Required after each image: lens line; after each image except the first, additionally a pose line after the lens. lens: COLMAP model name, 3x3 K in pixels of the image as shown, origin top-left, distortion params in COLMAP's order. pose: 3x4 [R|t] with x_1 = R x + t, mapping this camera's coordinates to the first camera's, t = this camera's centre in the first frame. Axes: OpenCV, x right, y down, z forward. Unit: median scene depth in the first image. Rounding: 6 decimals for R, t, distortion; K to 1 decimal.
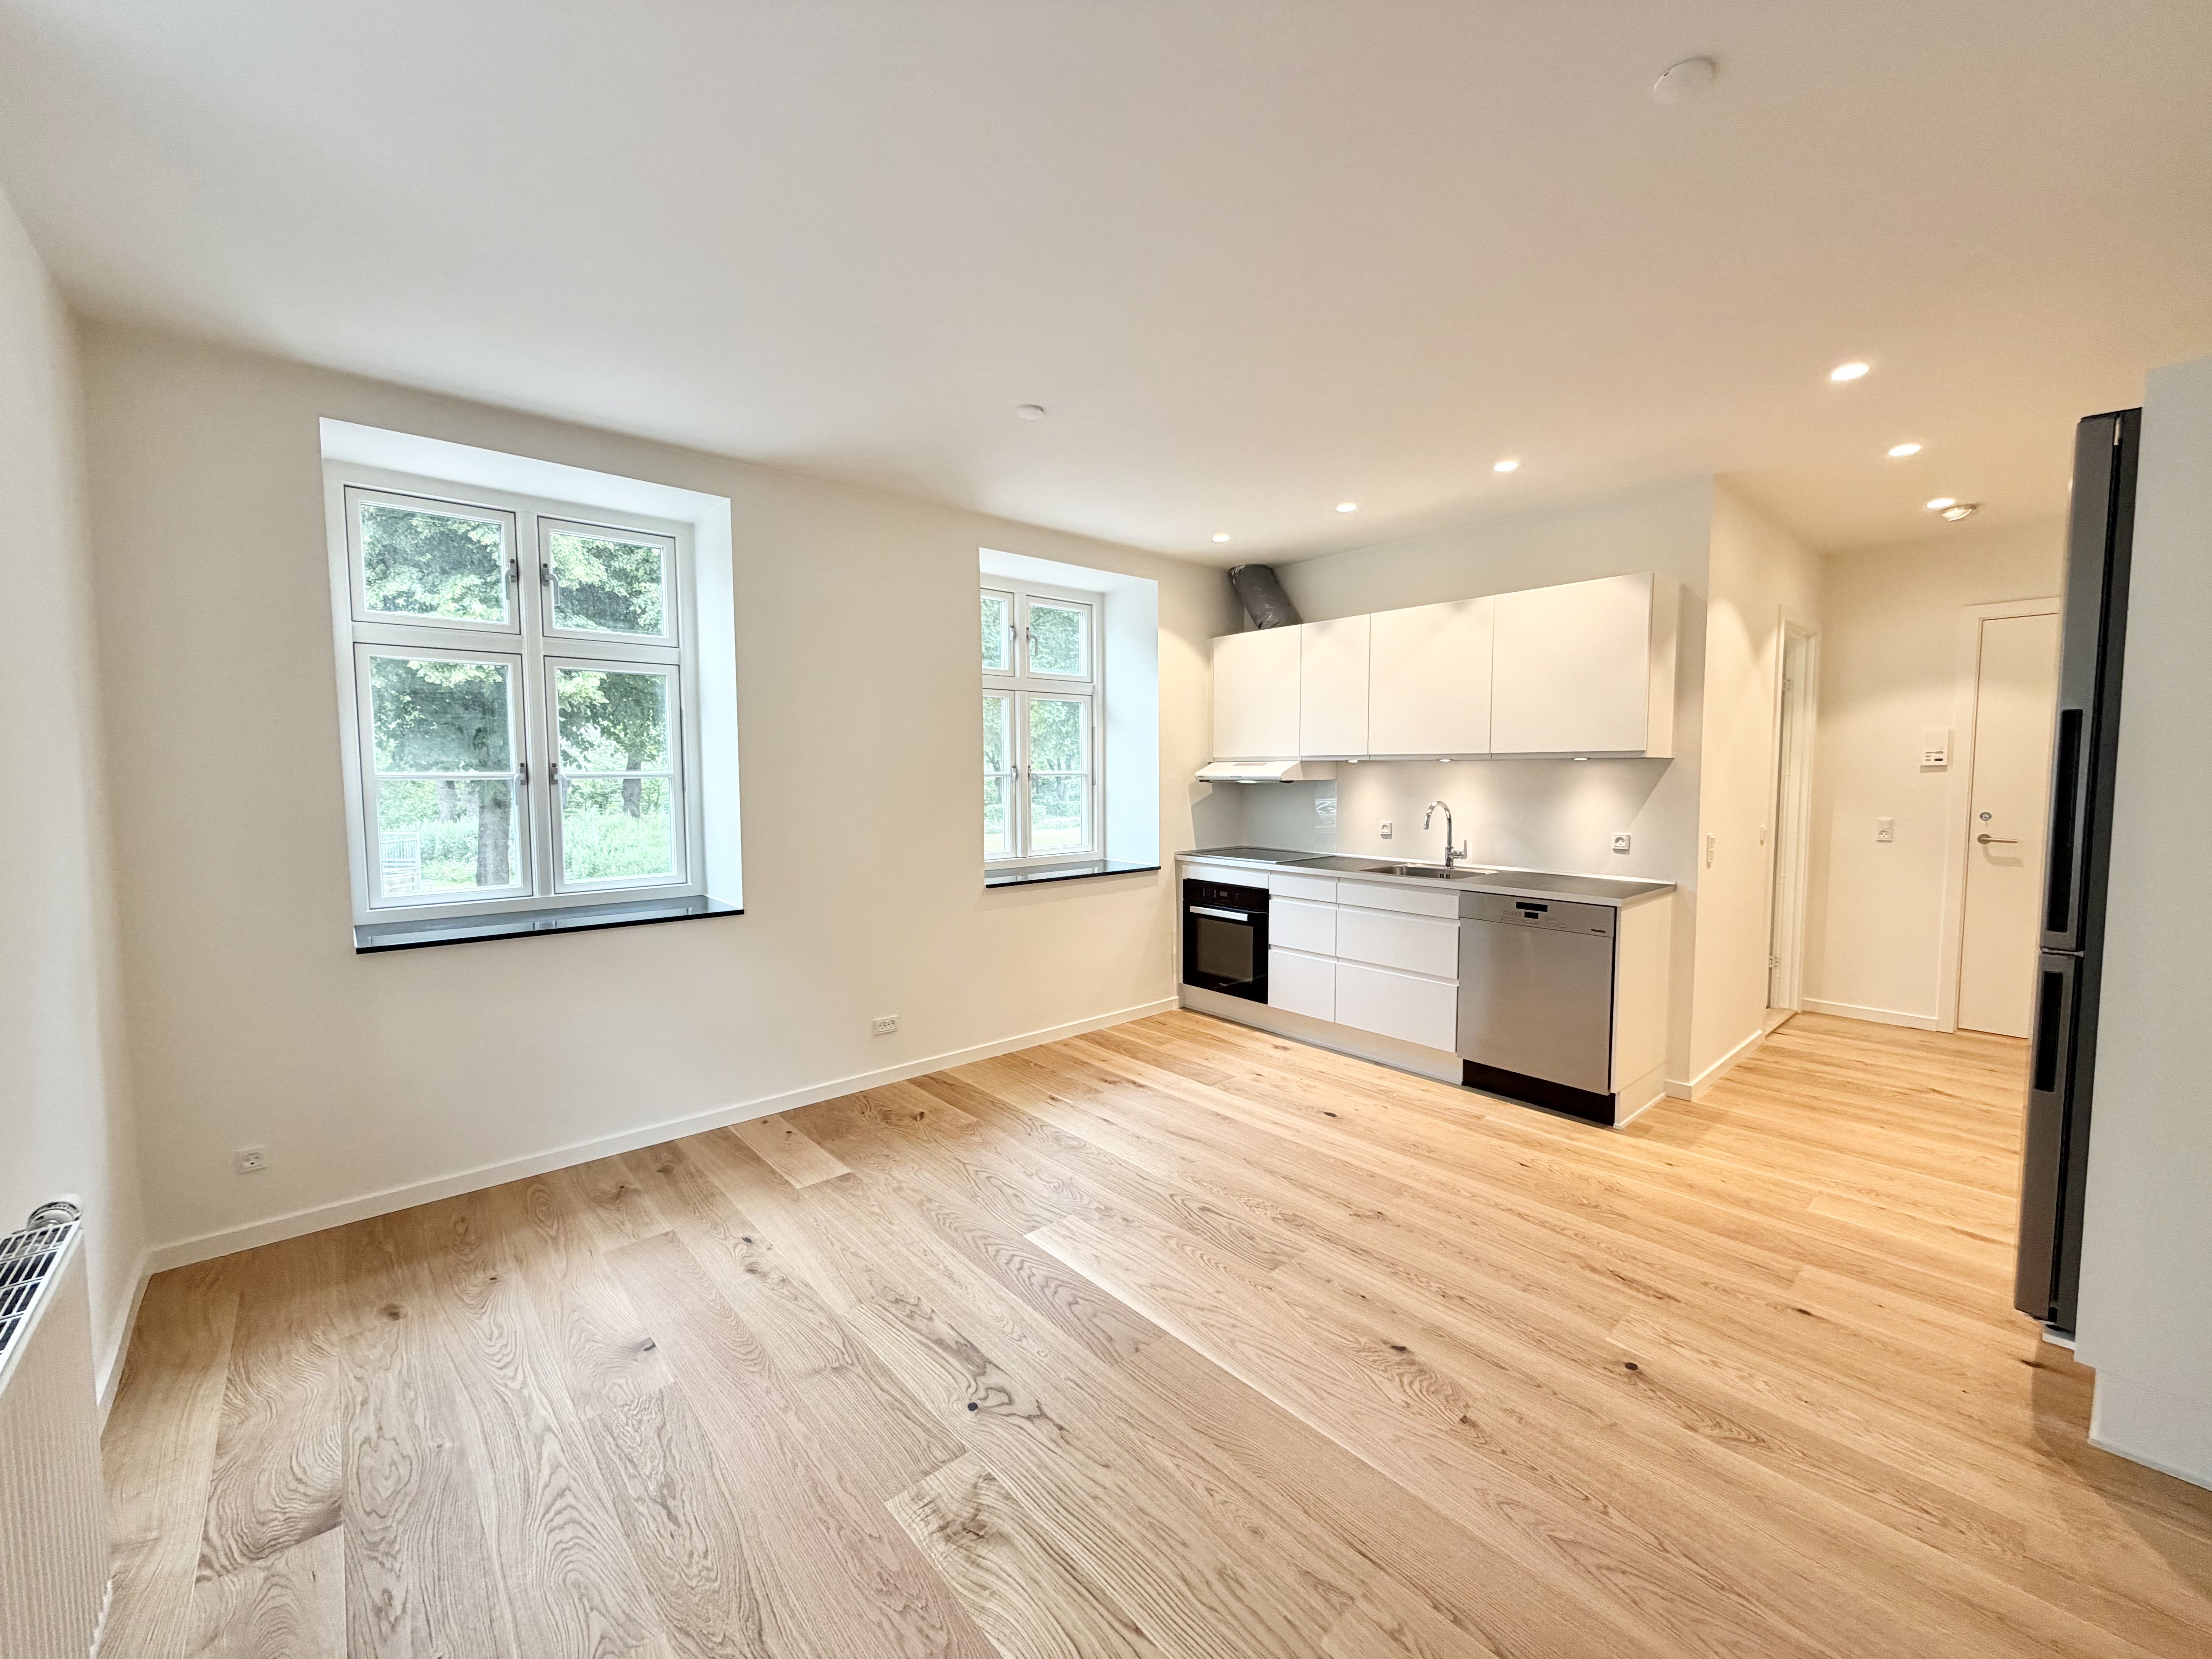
lens RADIAL K [[884.7, 0, 1096.7], [0, 884.7, 829.0], [0, 0, 1]] dist [0.000427, -0.000307]
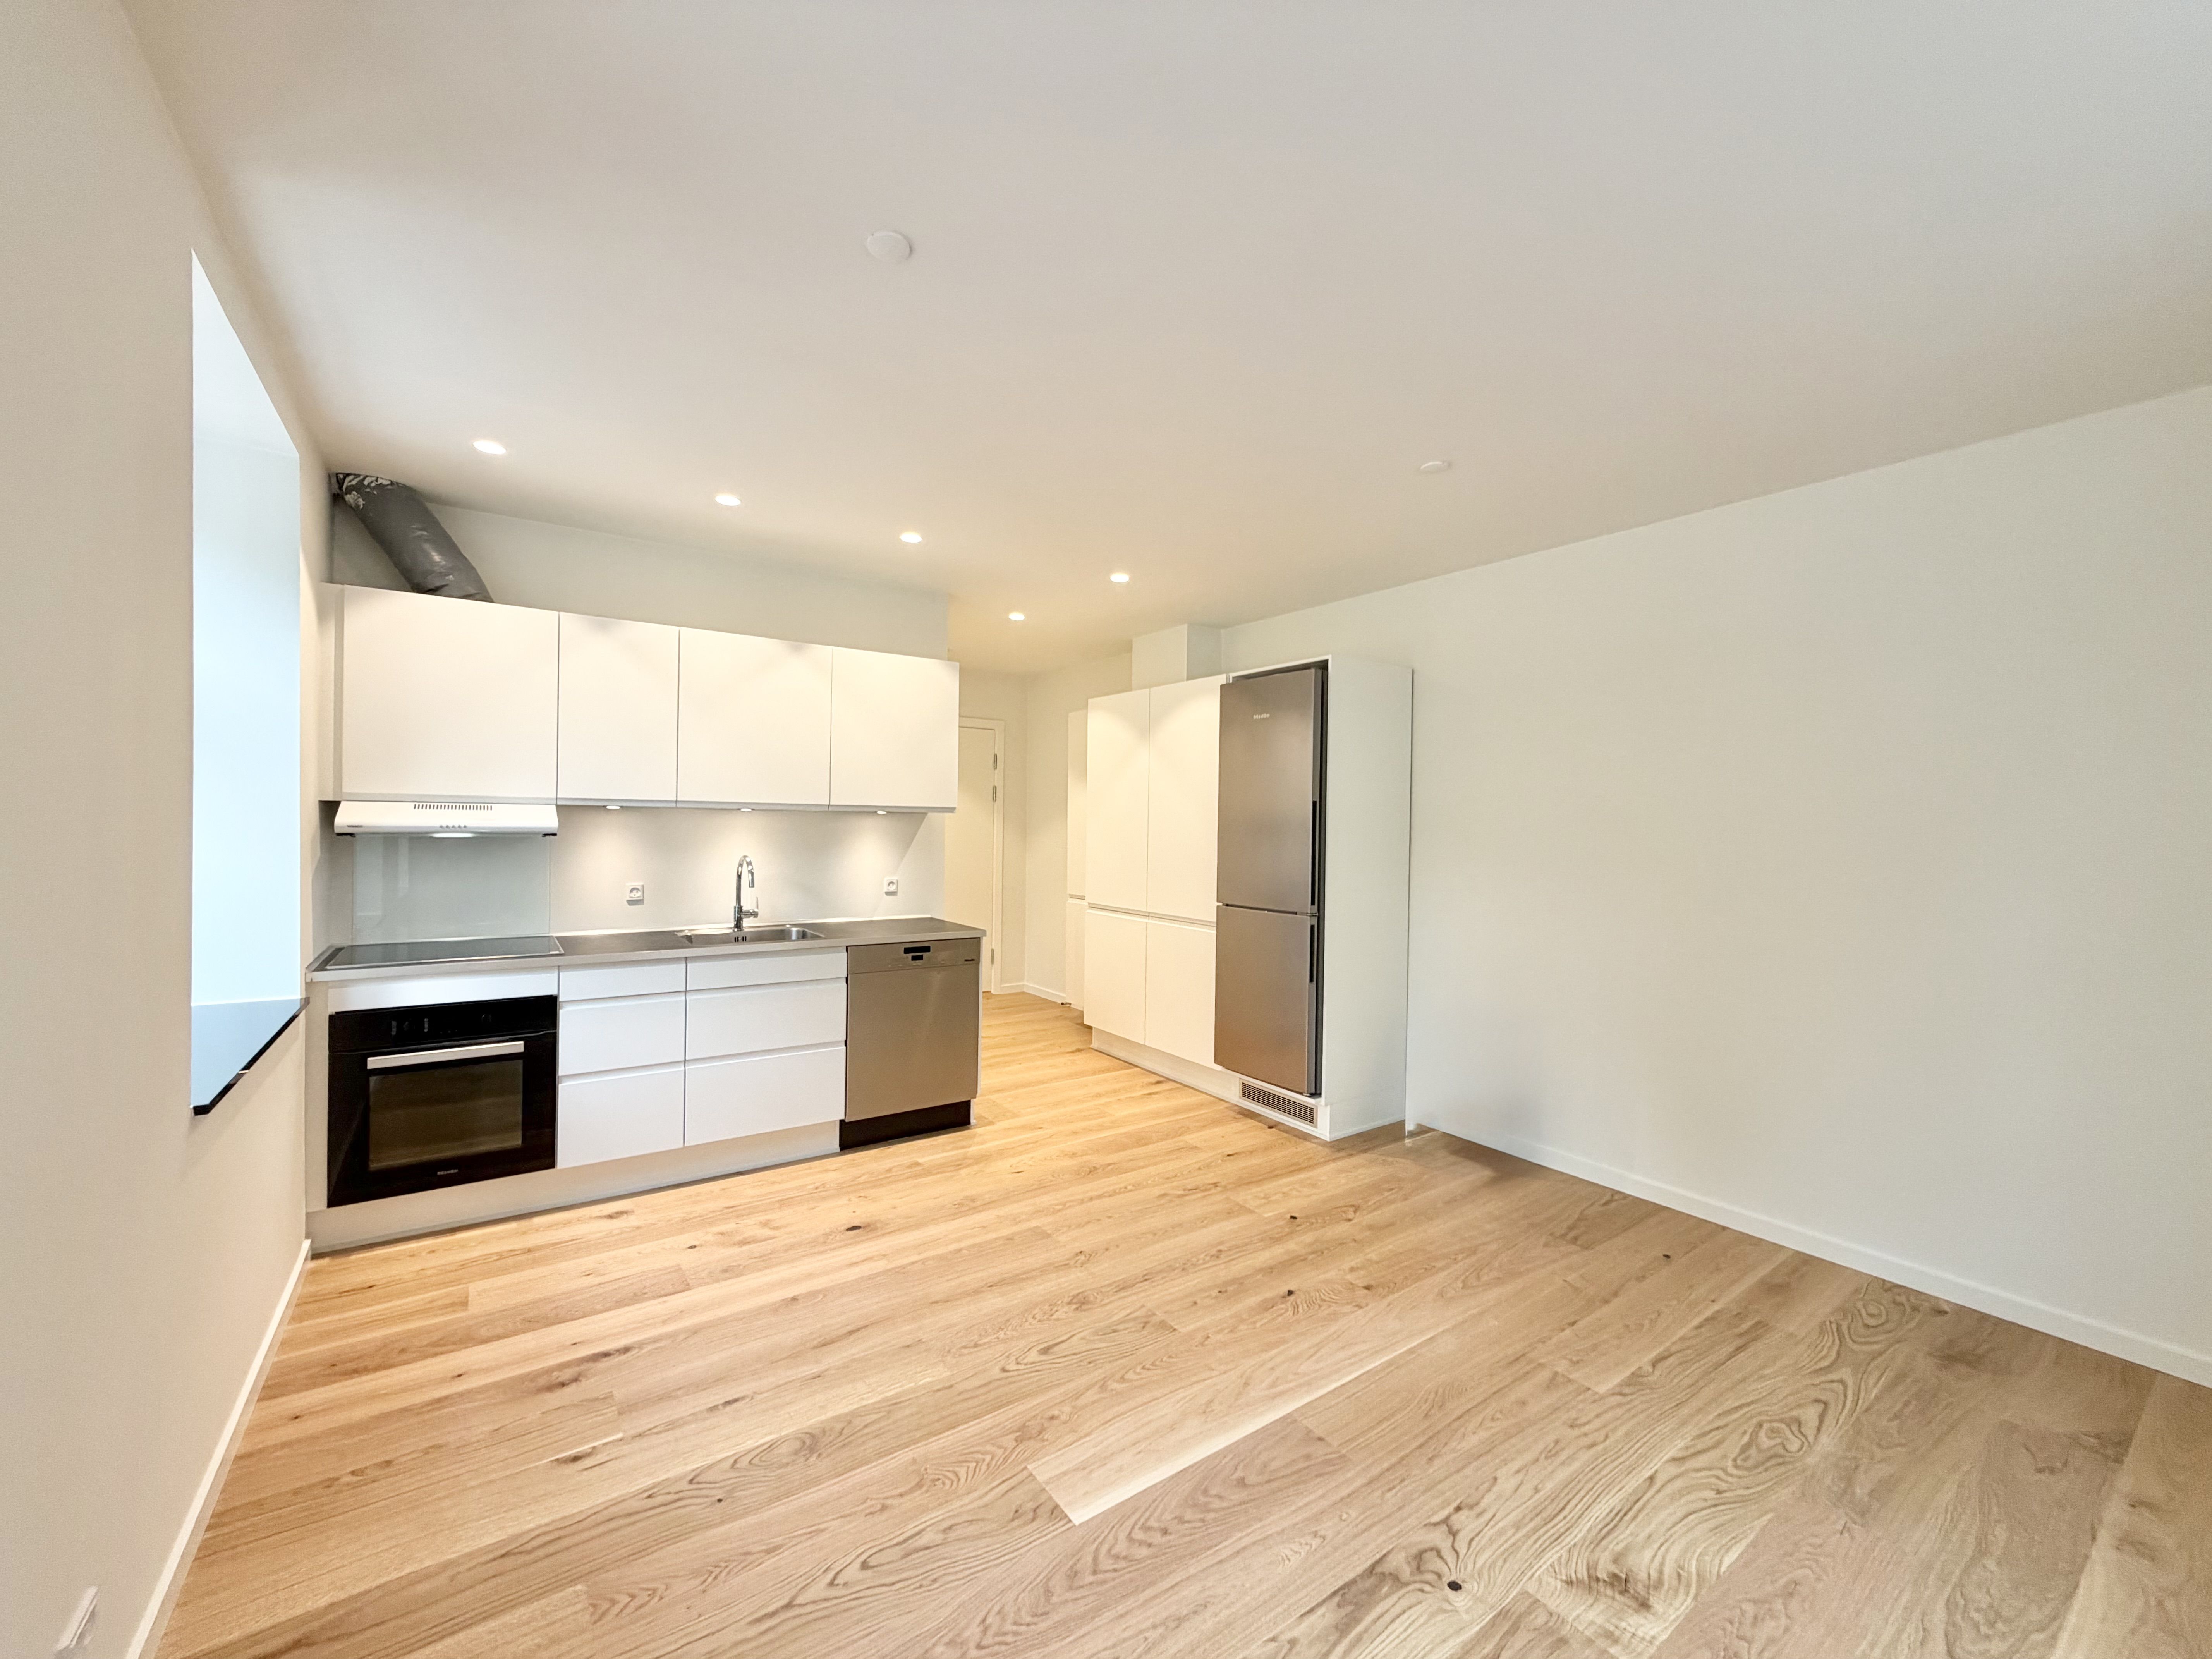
lens RADIAL K [[884.7, 0, 1096.7], [0, 884.7, 829.0], [0, 0, 1]] dist [0.000427, -0.000307]
pose [[0.109190, -0.002543, 0.994018, -0.508638], [0.051811, 0.998652, -0.003136, -0.040740], [-0.992670, 0.051844, 0.109175, 0.607559]]
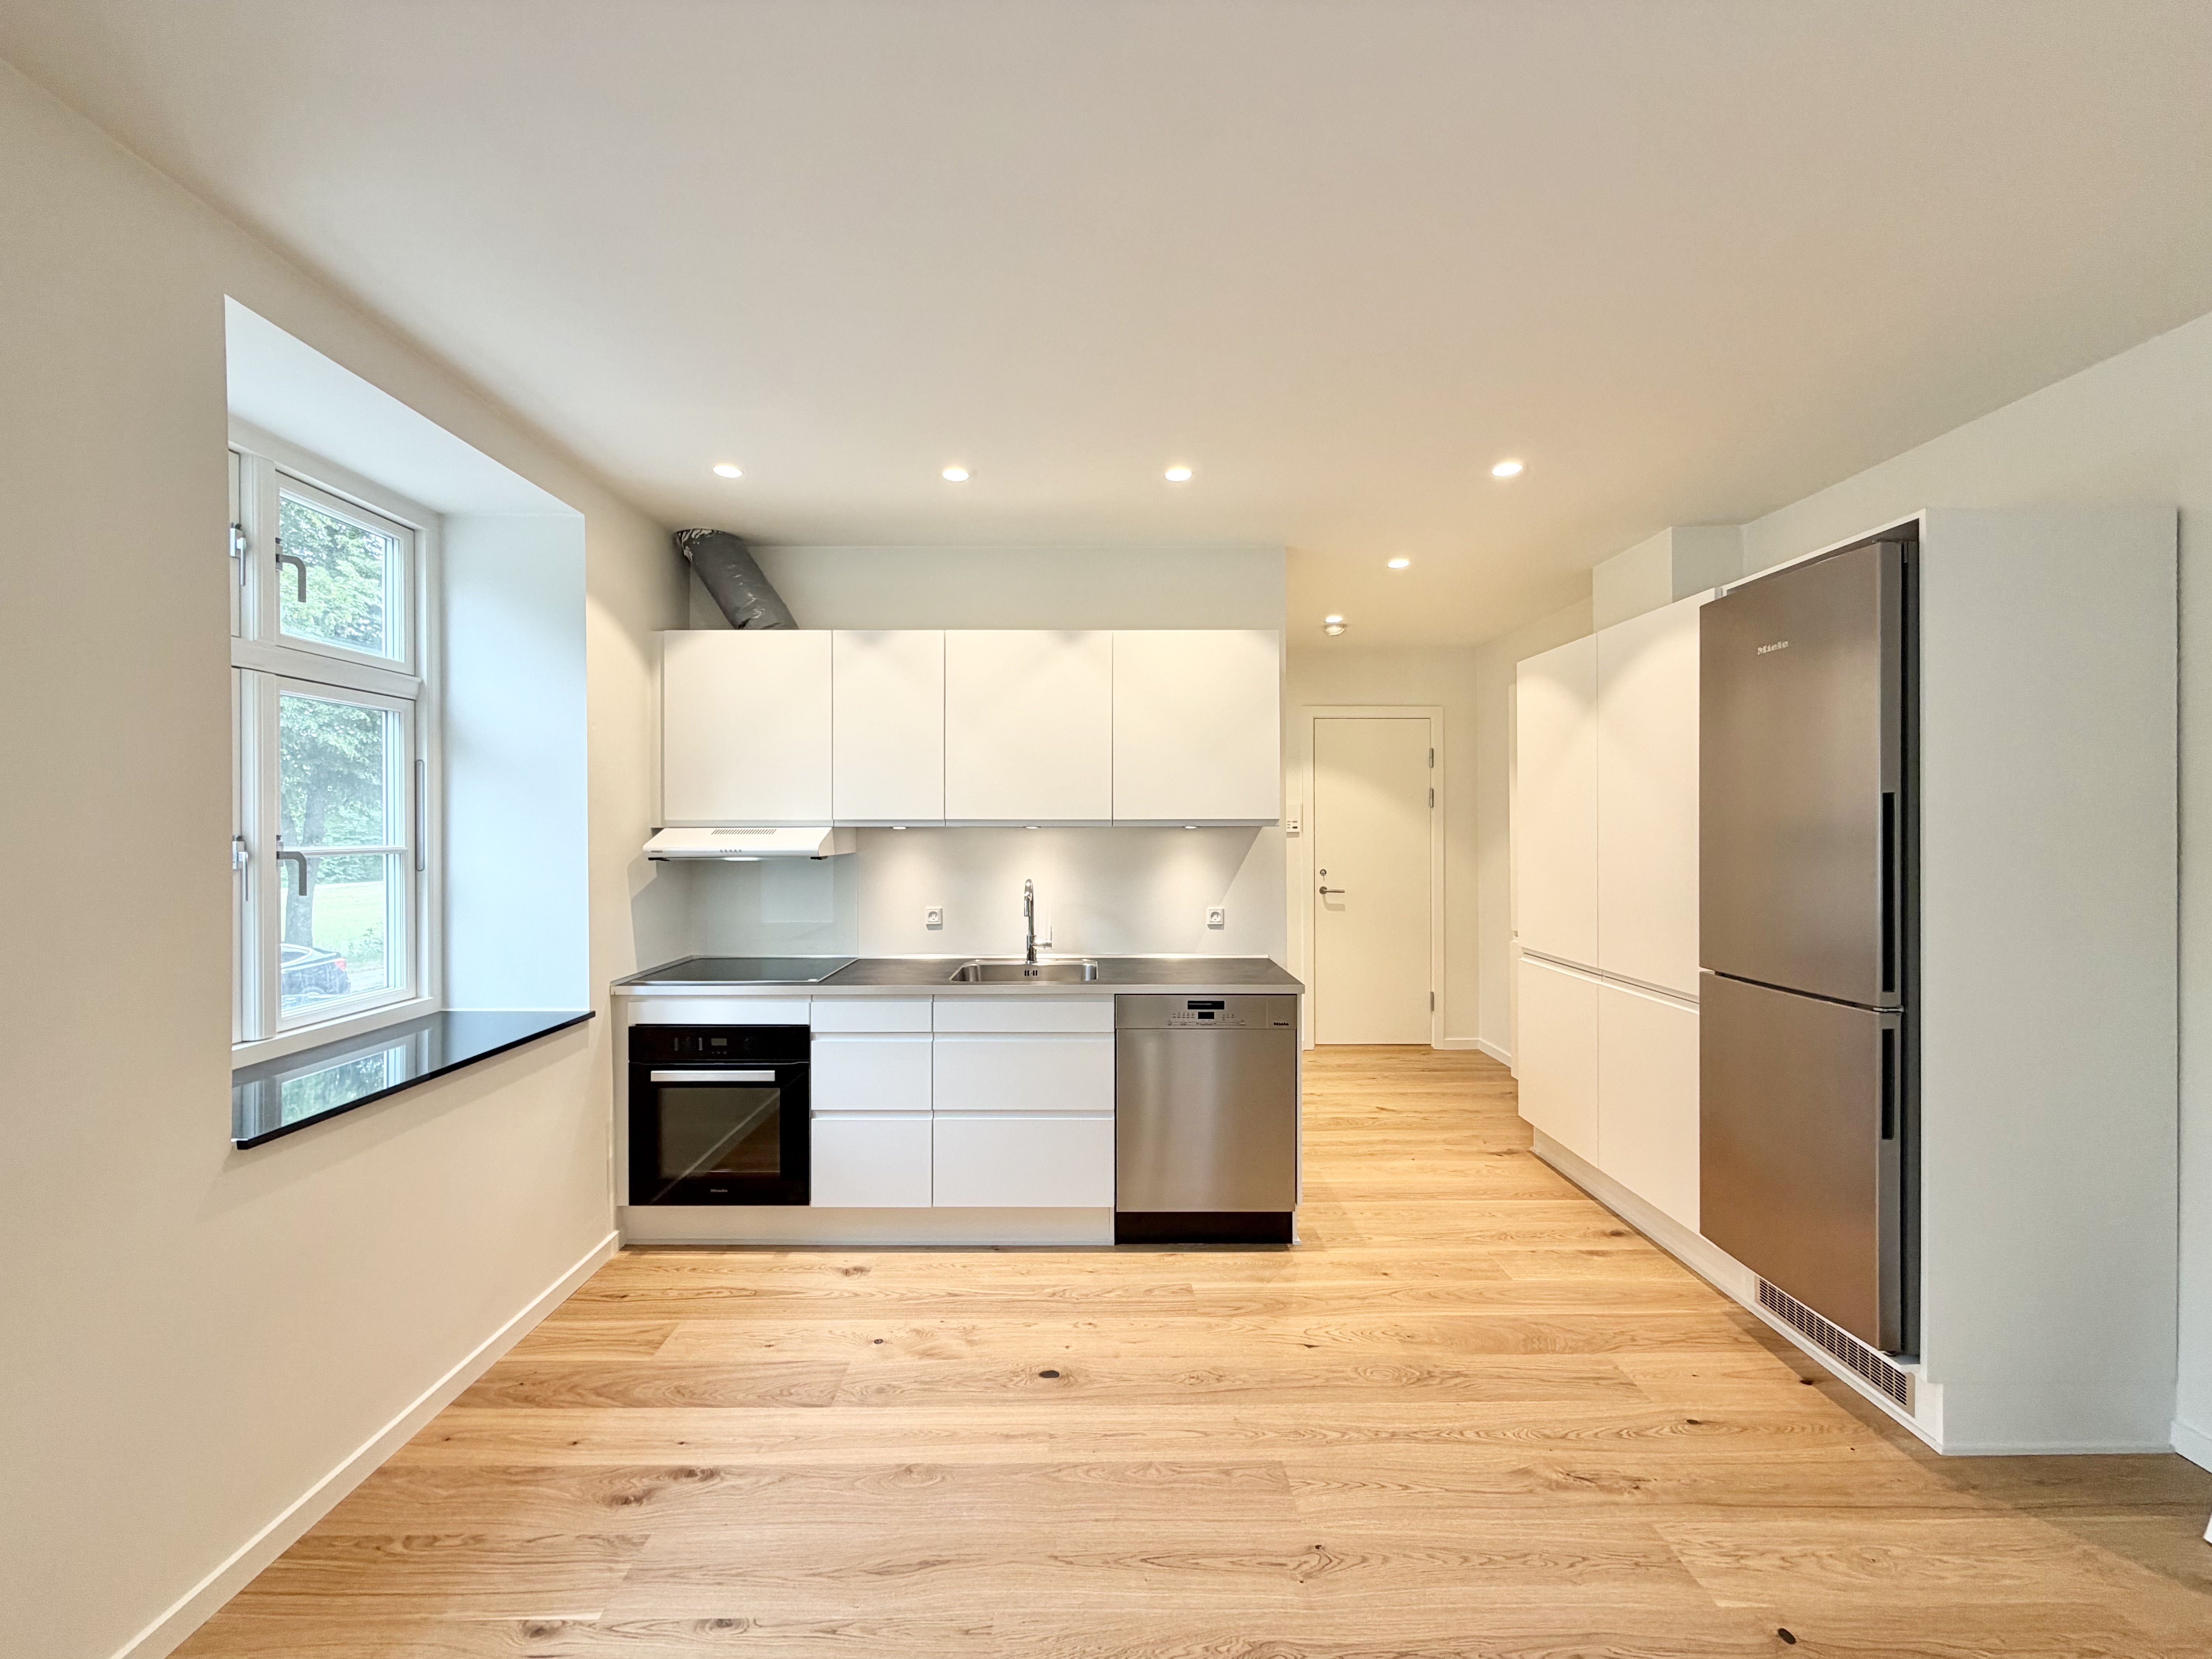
lens RADIAL K [[884.7, 0, 1096.7], [0, 884.7, 829.0], [0, 0, 1]] dist [0.000427, -0.000307]
pose [[0.650915, 0.000728, 0.759150, -0.189977], [0.050970, 0.997701, -0.044660, -0.041920], [-0.757437, 0.067763, 0.649382, 0.486049]]
